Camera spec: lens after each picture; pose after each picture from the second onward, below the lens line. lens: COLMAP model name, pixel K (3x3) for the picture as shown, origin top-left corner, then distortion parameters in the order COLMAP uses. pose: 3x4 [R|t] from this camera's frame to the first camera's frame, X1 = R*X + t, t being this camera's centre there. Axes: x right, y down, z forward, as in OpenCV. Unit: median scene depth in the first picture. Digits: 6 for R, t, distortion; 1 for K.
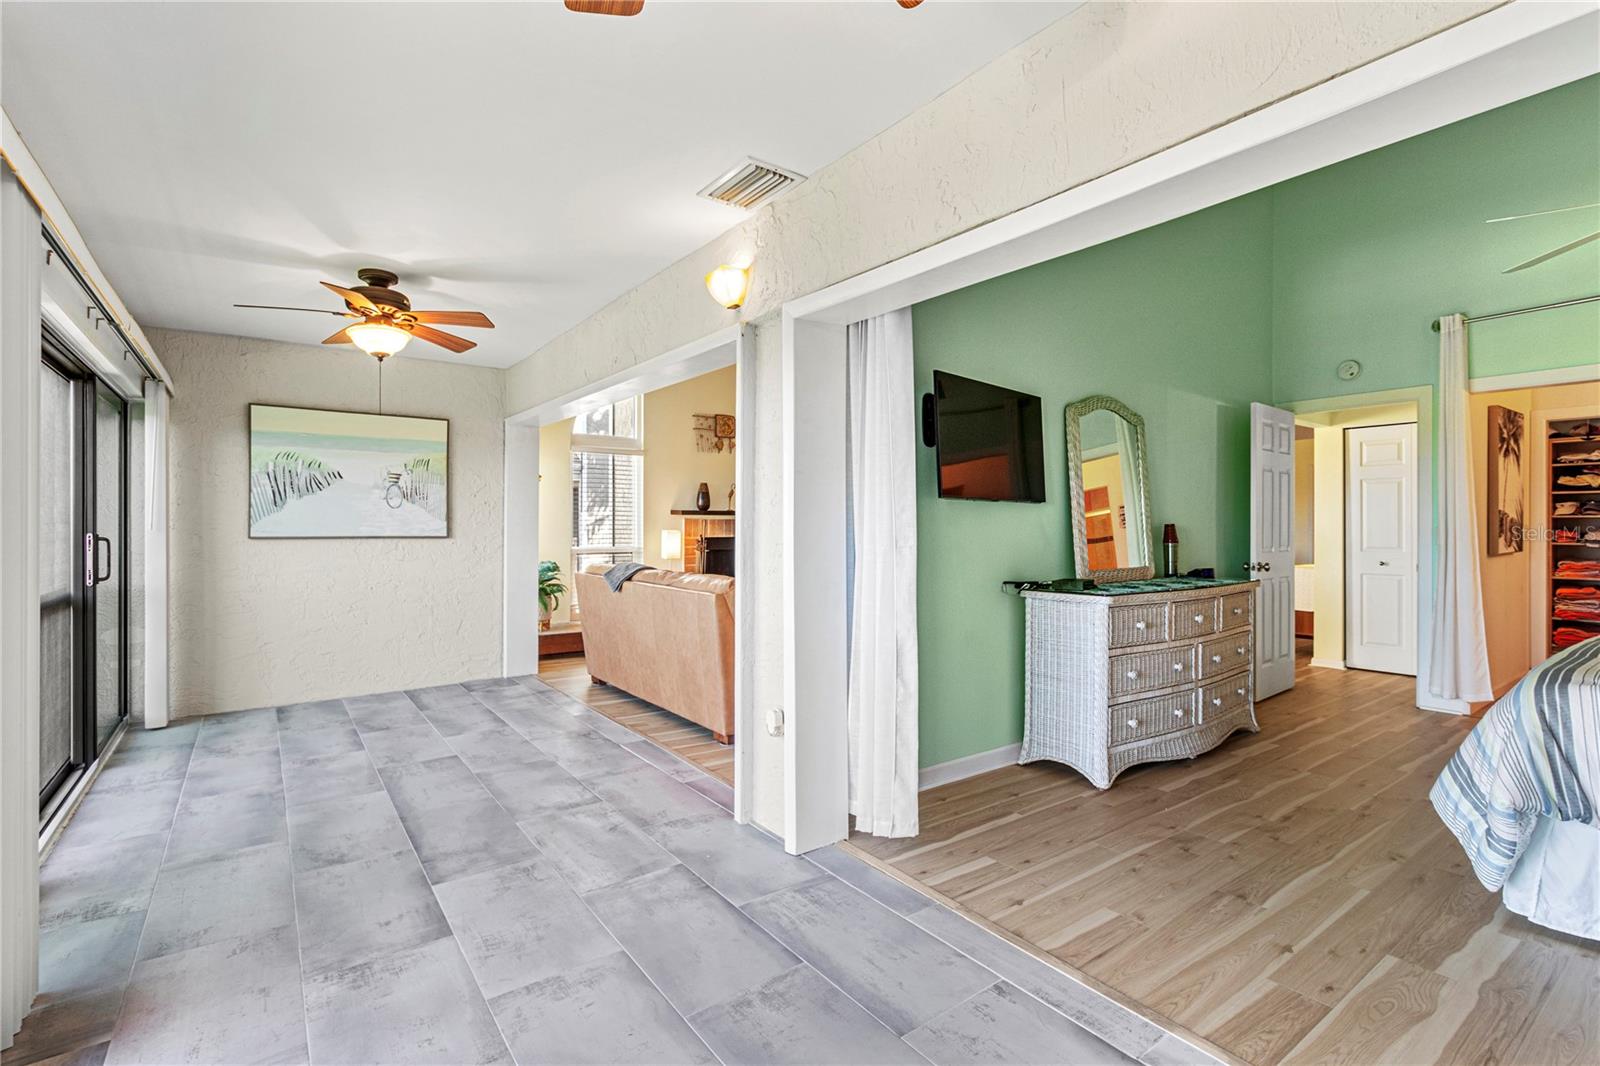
lens RADIAL K [[744.0, 0, 821.0], [0, 744.0, 516.0], [0, 0, 1]] dist [-0.000930, -0.000450]
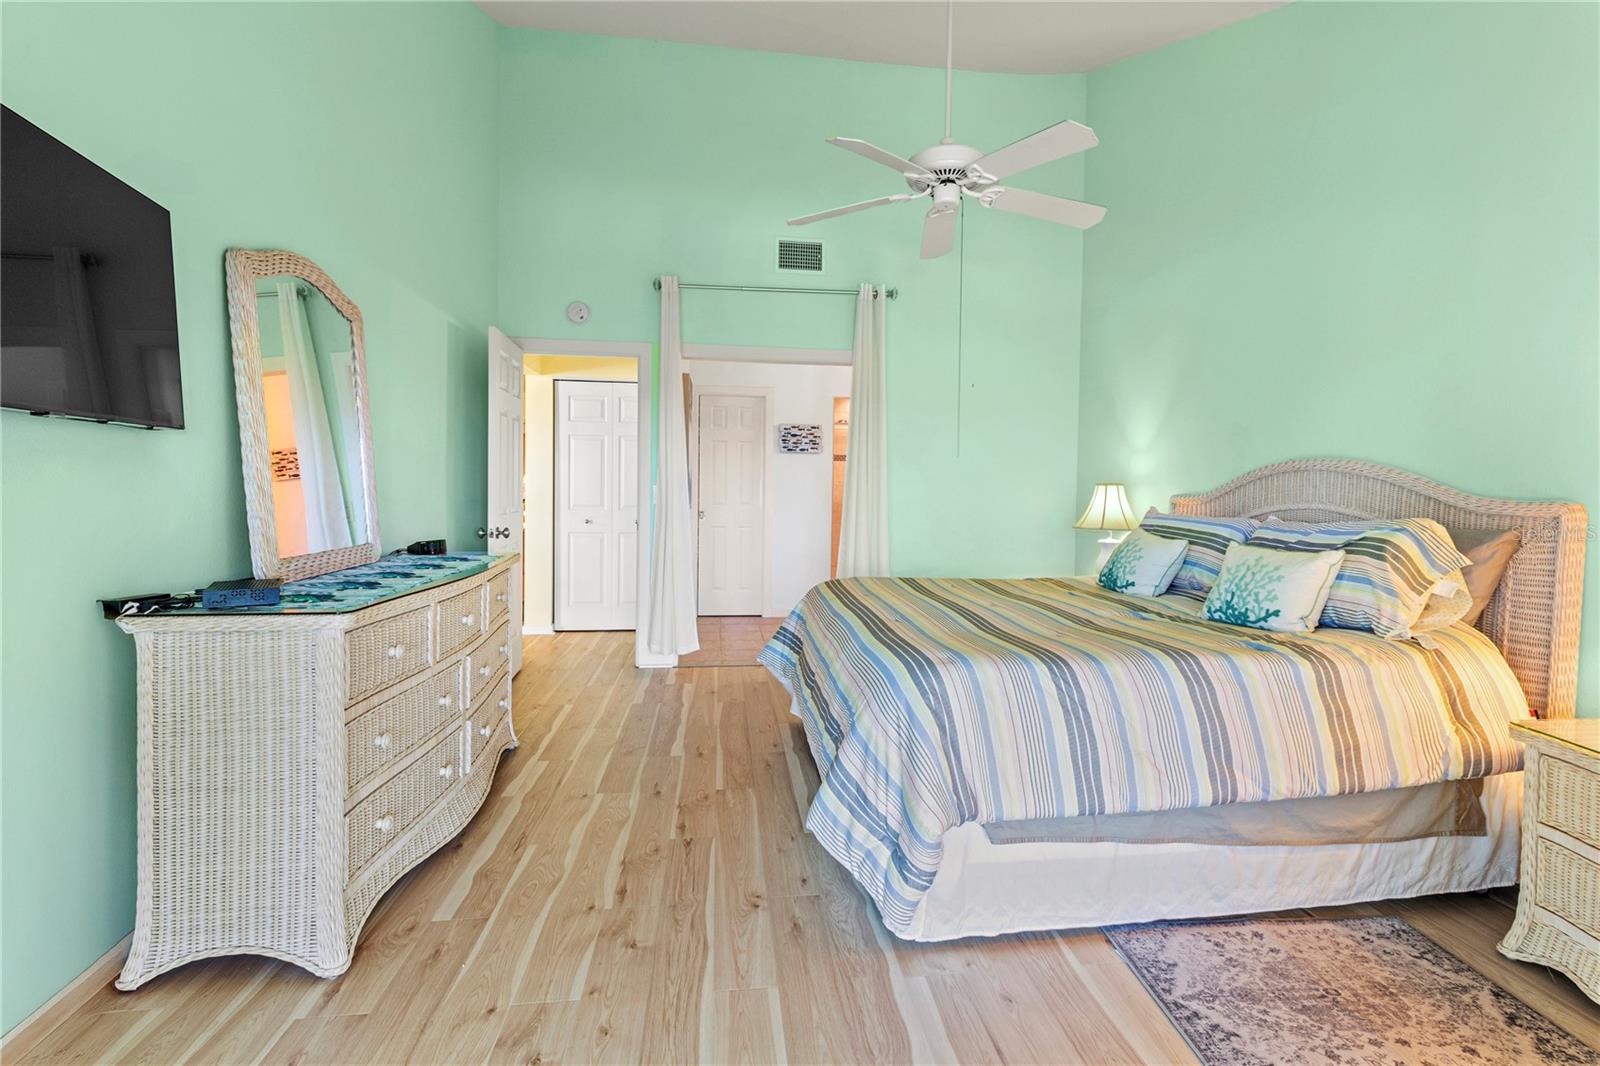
lens RADIAL K [[744.0, 0, 821.0], [0, 744.0, 516.0], [0, 0, 1]] dist [-0.000930, -0.000450]
pose [[0.495415, -0.021854, 0.868382, 0.089526], [-0.033782, 0.998443, 0.044400, 0.003544], [-0.867999, -0.051332, 0.493905, 0.422352]]
